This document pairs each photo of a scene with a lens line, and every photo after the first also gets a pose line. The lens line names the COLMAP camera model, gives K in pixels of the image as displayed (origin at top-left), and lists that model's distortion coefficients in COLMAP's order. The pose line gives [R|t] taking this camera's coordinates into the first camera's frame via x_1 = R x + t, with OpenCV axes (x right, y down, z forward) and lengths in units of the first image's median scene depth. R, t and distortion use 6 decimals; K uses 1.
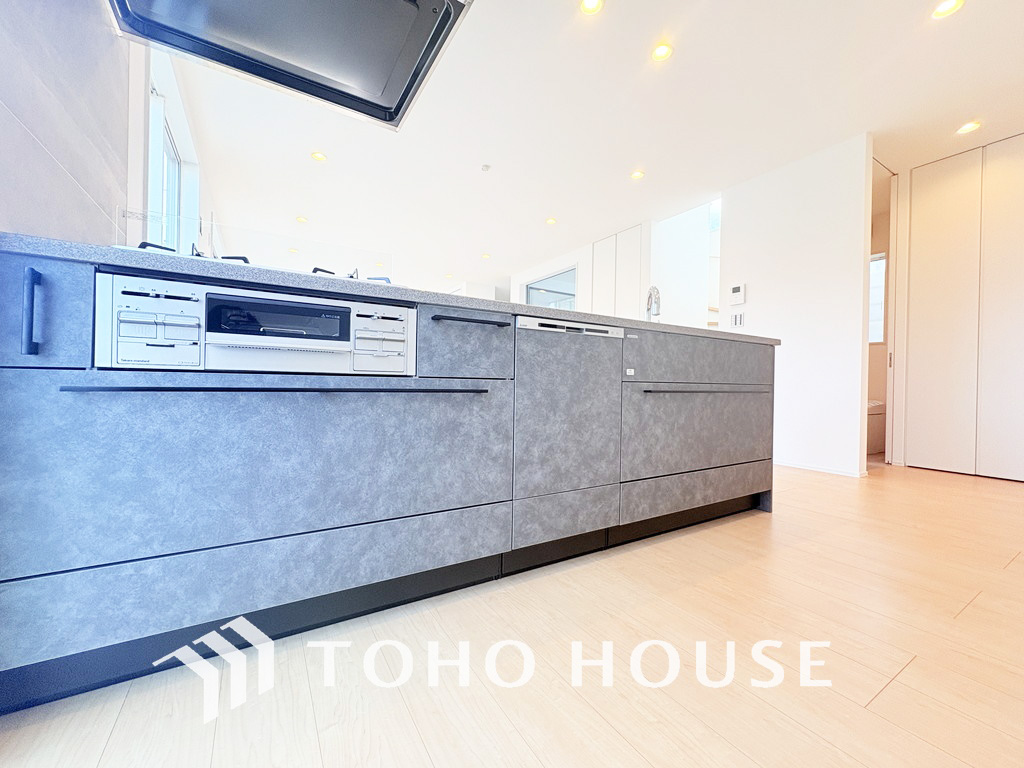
lens RADIAL K [[408.2, 0, 512.0], [0, 408.2, 384.0], [0, 0, 1]] dist [0.000355, 0.000025]
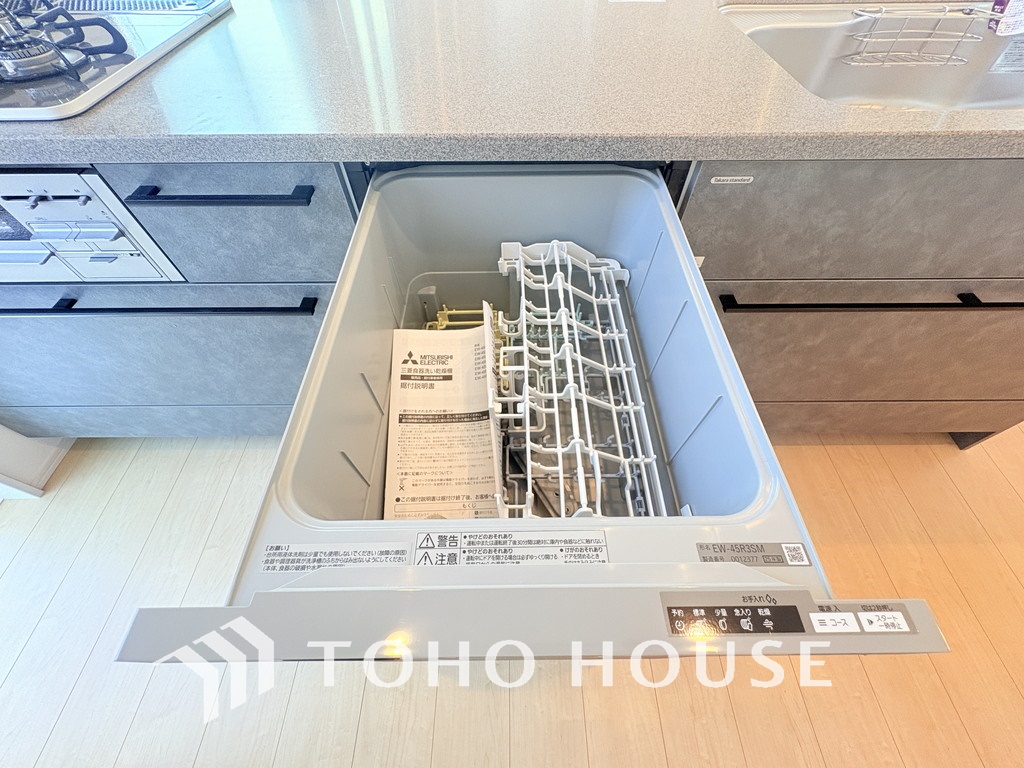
lens RADIAL K [[408.2, 0, 512.0], [0, 408.2, 384.0], [0, 0, 1]] dist [0.000355, 0.000025]
pose [[0.854316, 0.412627, -0.316041, 0.471449], [0.014928, 0.588330, 0.808483, -0.444255], [0.519539, -0.695418, 0.496461, 0.904839]]
